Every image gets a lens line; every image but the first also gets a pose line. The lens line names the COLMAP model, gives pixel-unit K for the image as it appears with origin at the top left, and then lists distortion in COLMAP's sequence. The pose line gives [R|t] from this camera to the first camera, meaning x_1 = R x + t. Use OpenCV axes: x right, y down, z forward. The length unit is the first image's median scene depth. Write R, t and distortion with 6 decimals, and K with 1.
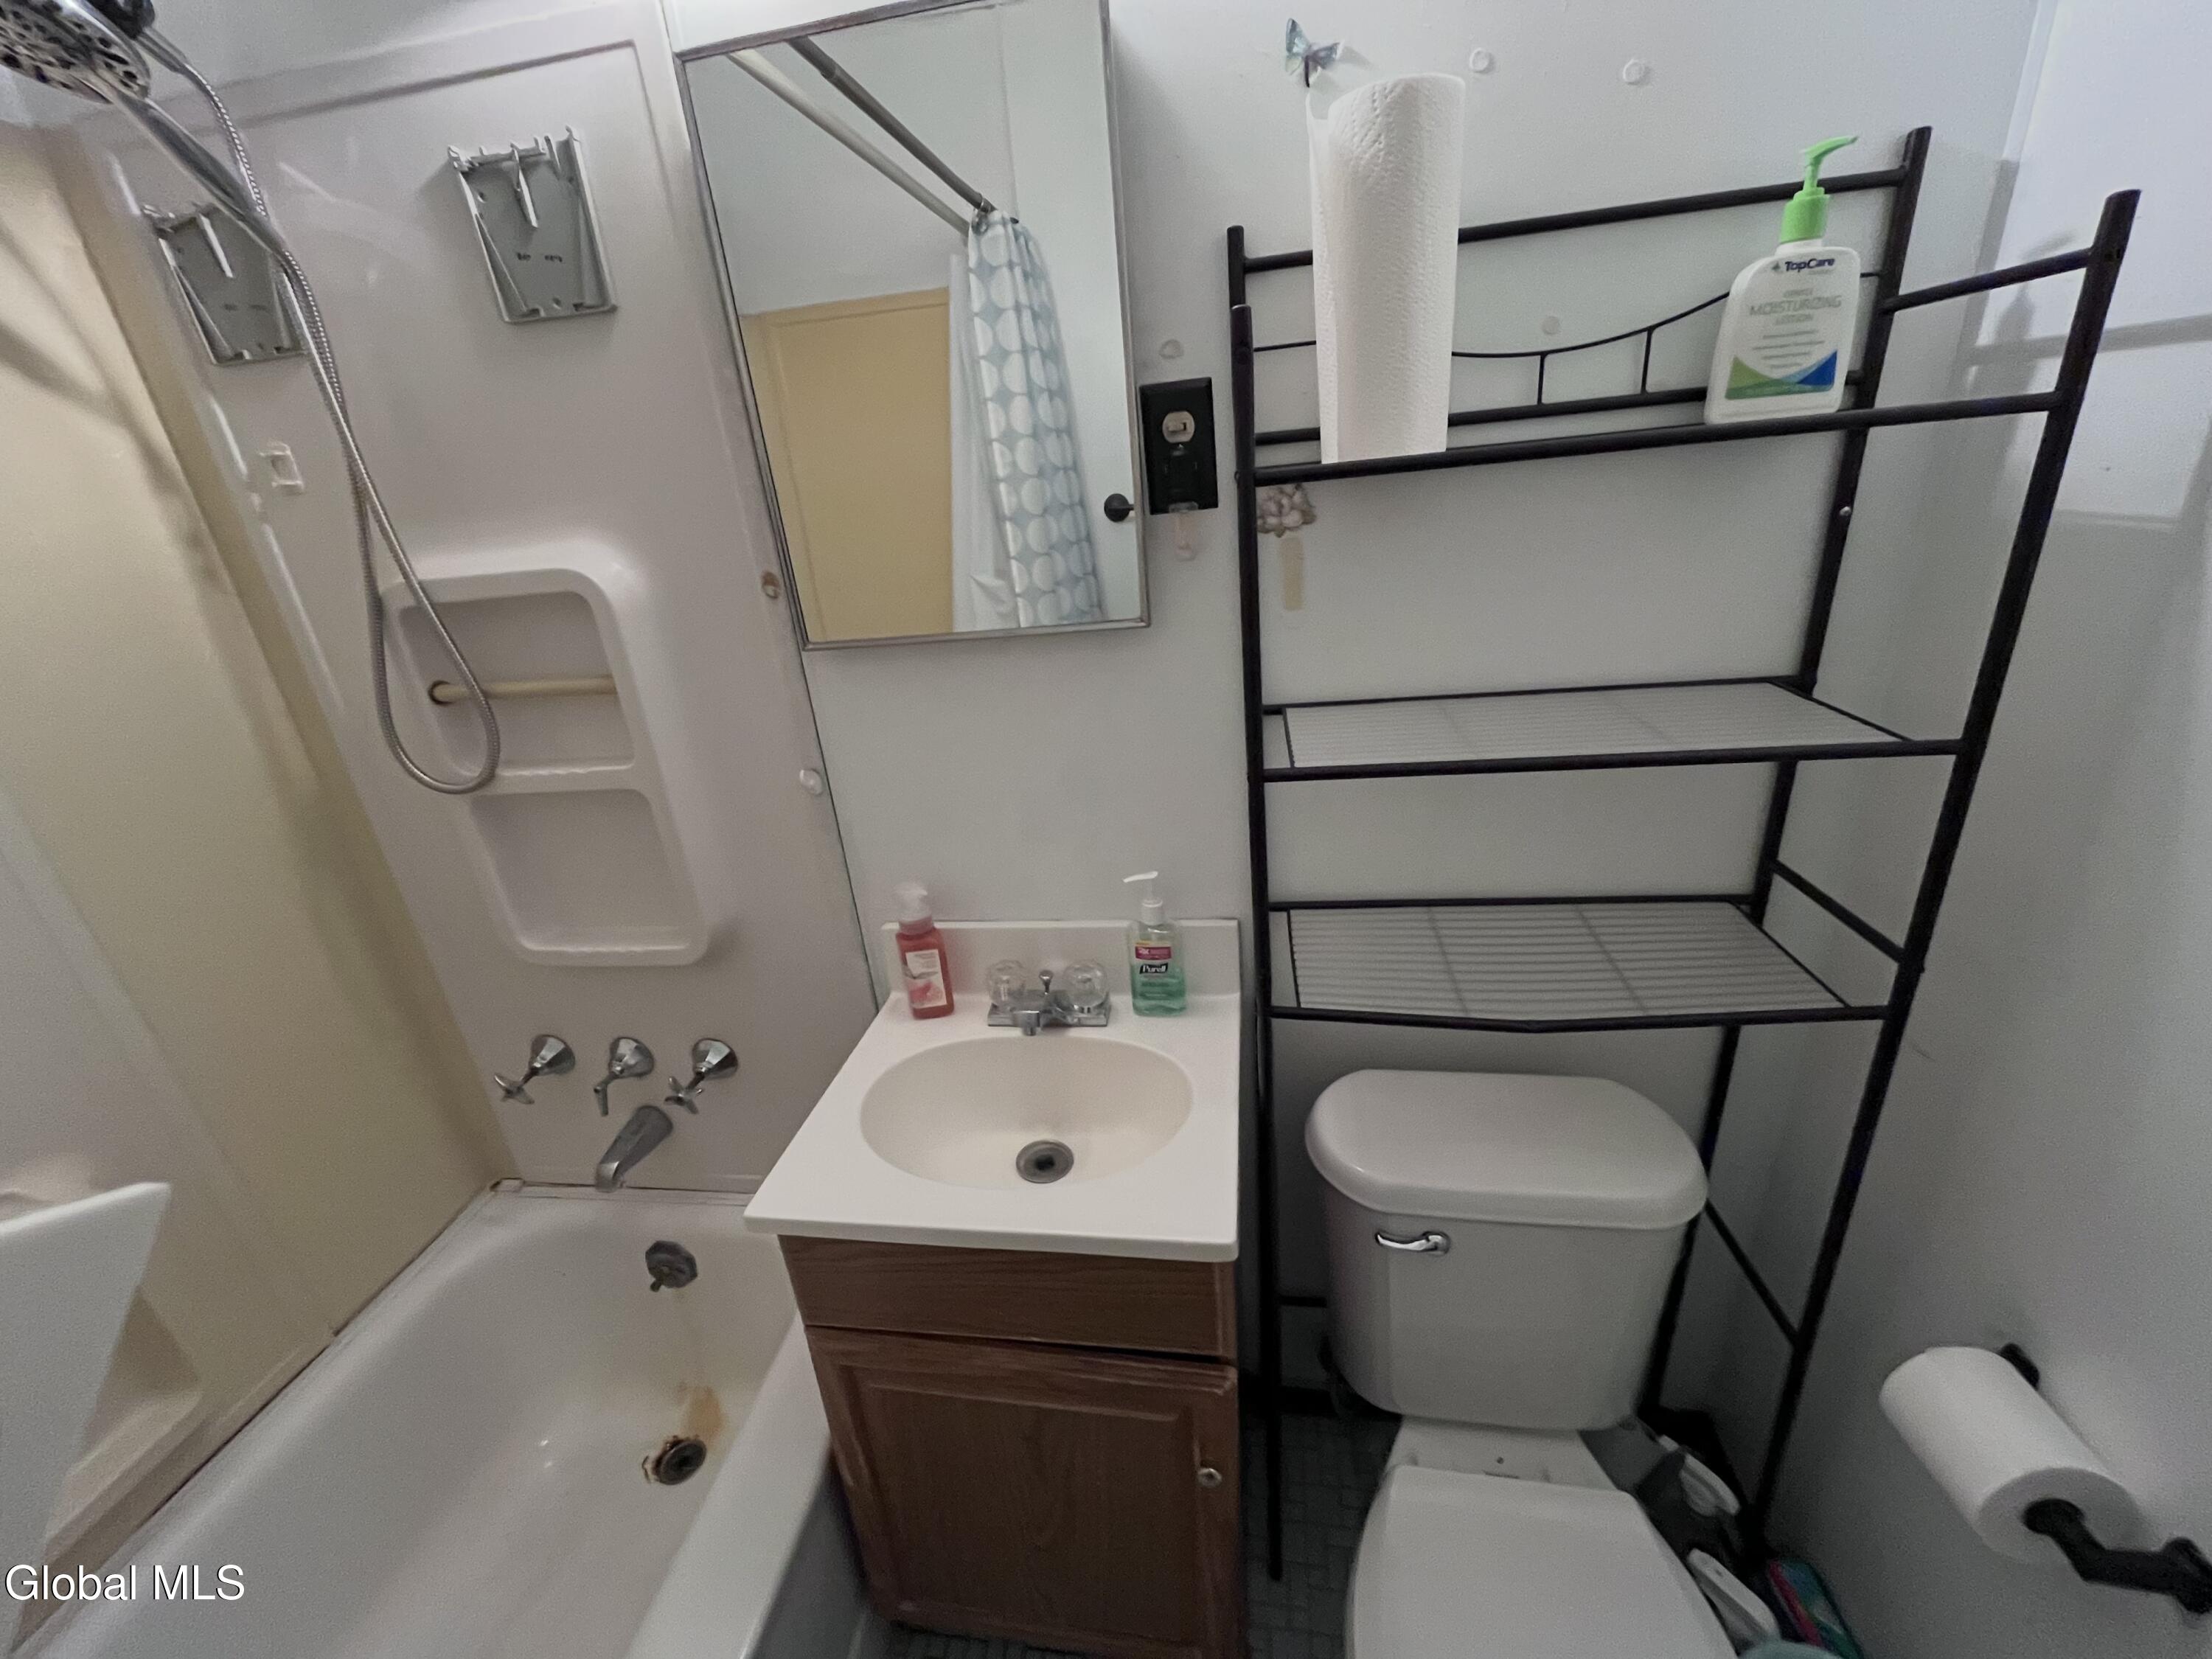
lens RADIAL K [[892.4, 0, 1097.2], [0, 892.4, 836.3], [0, 0, 1]] dist [-0.001982, -0.000361]
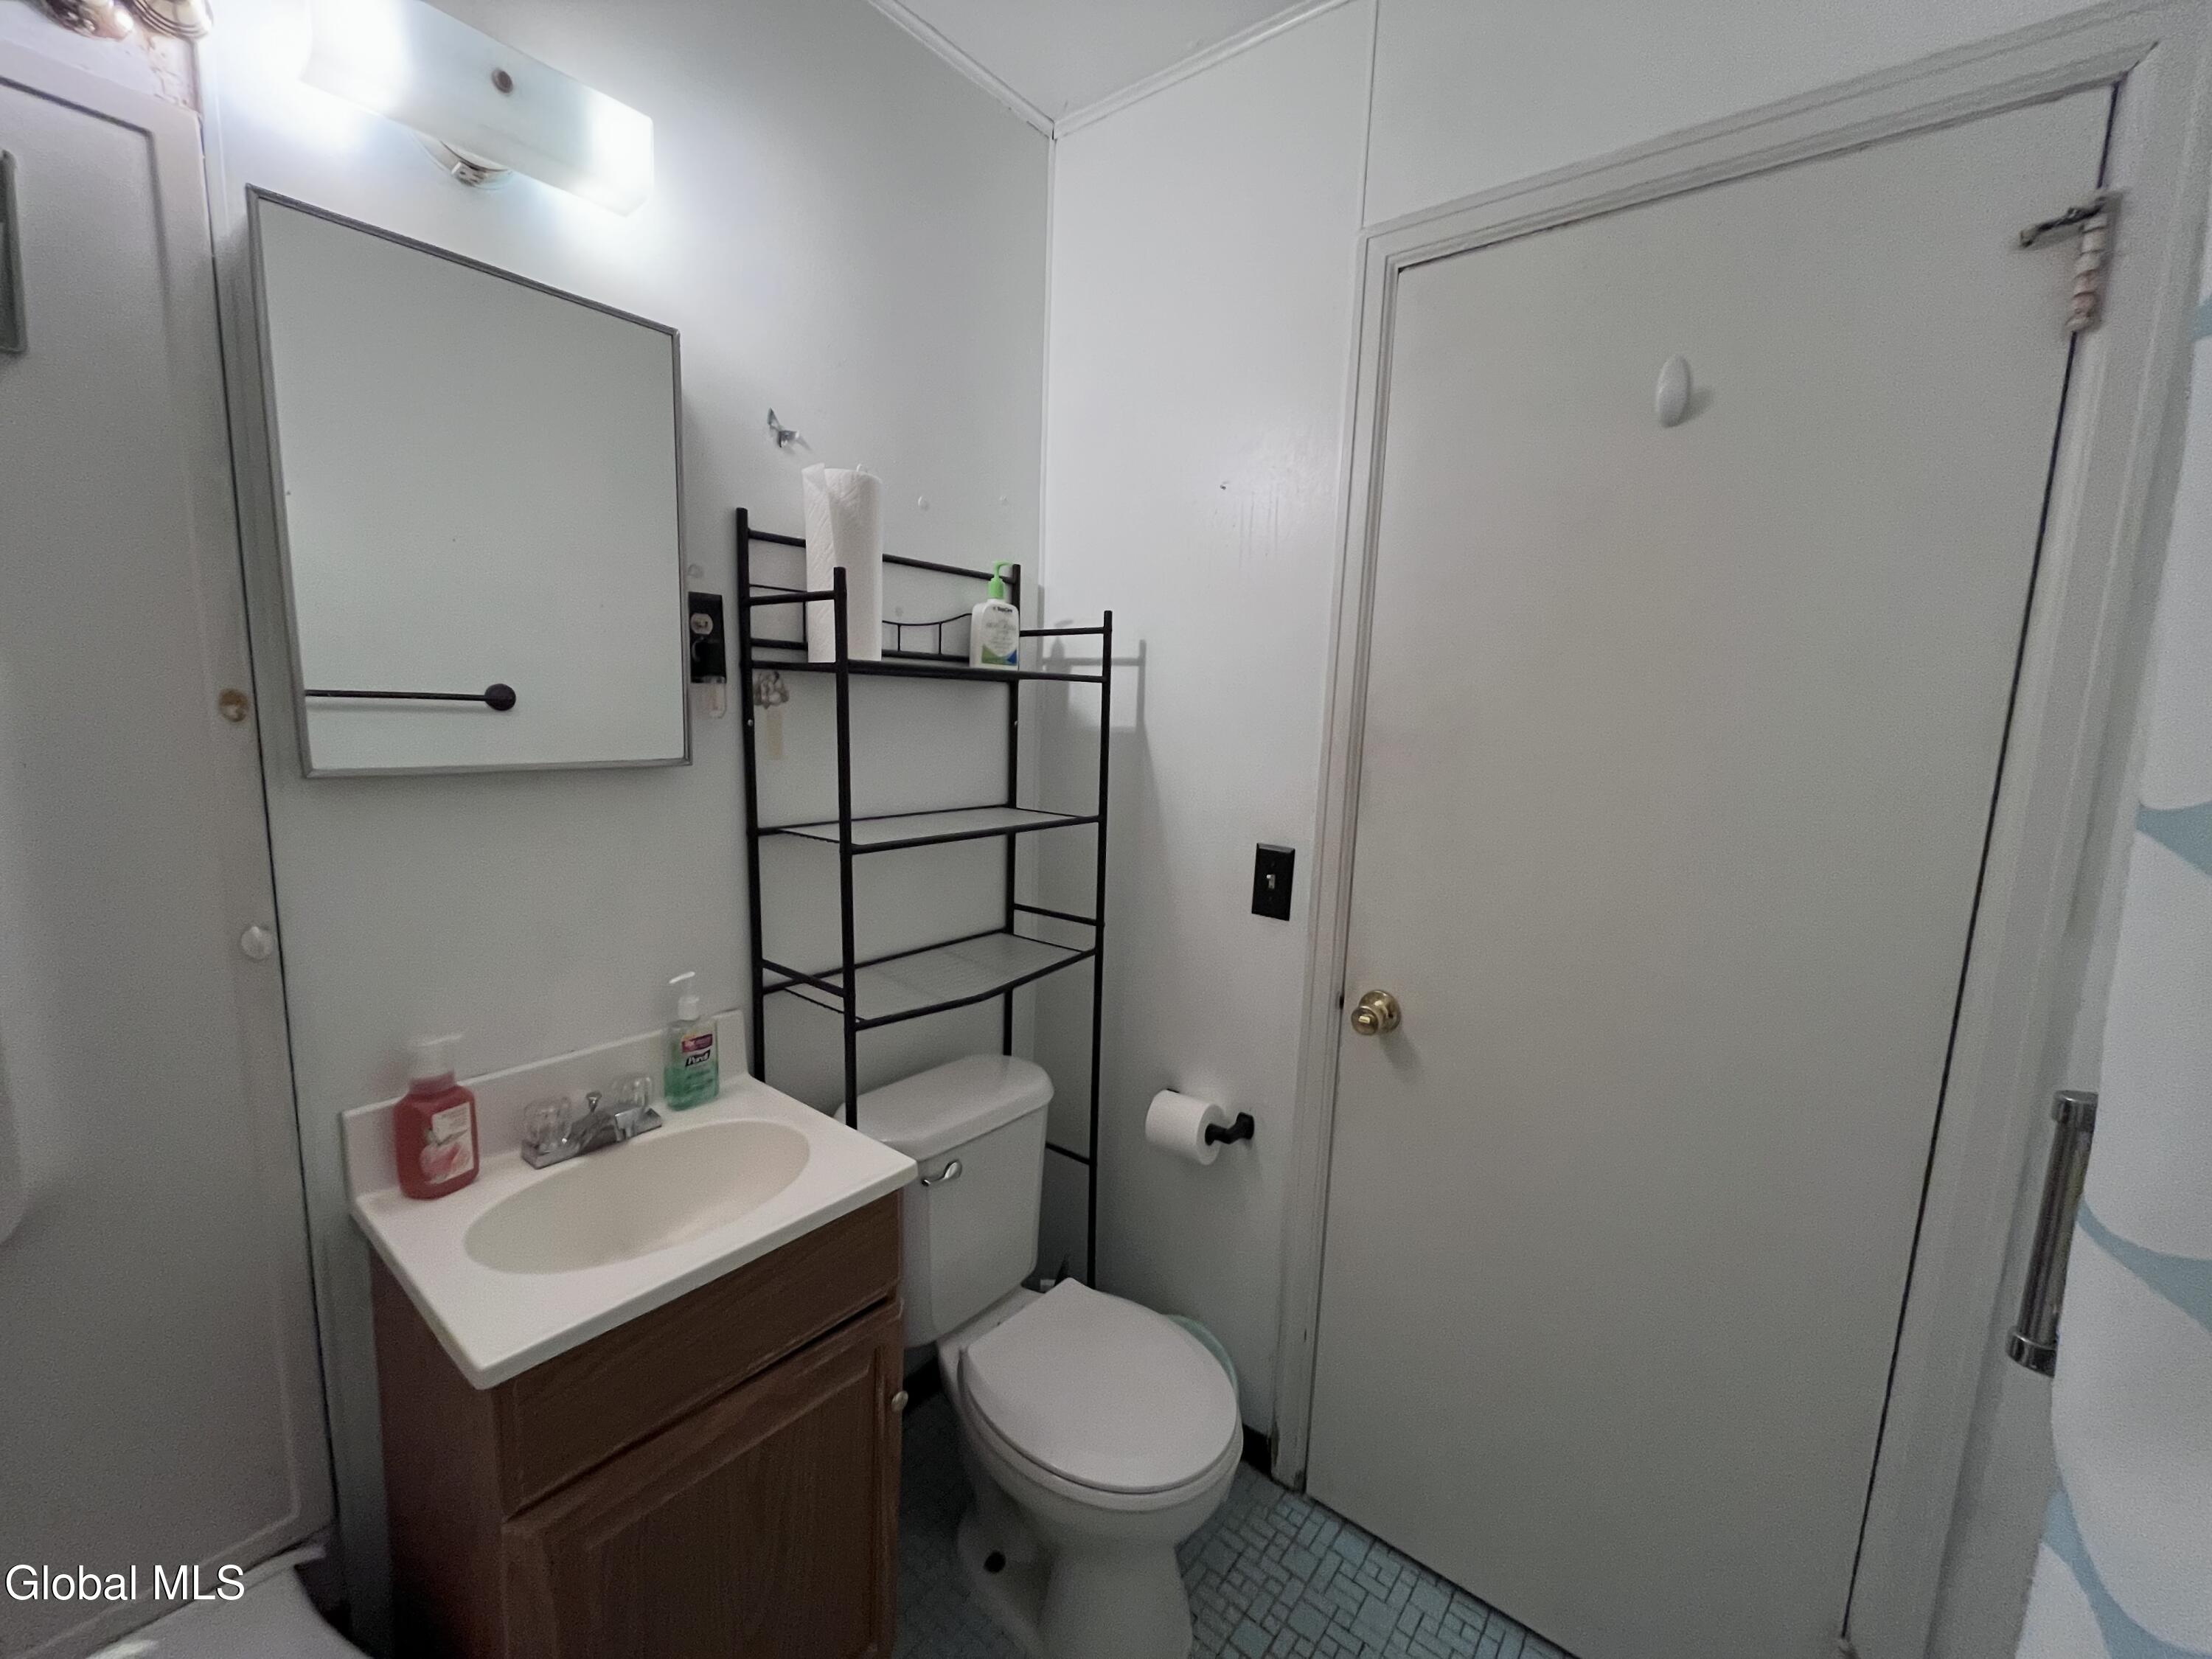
lens RADIAL K [[892.4, 0, 1113.4], [0, 892.4, 826.8], [0, 0, 1]] dist [-0.001982, -0.000361]
pose [[0.478230, -0.012025, 0.878153, -0.797877], [0.254655, 0.958847, -0.125552, 0.167223], [-0.840504, 0.283669, 0.461611, -0.067659]]
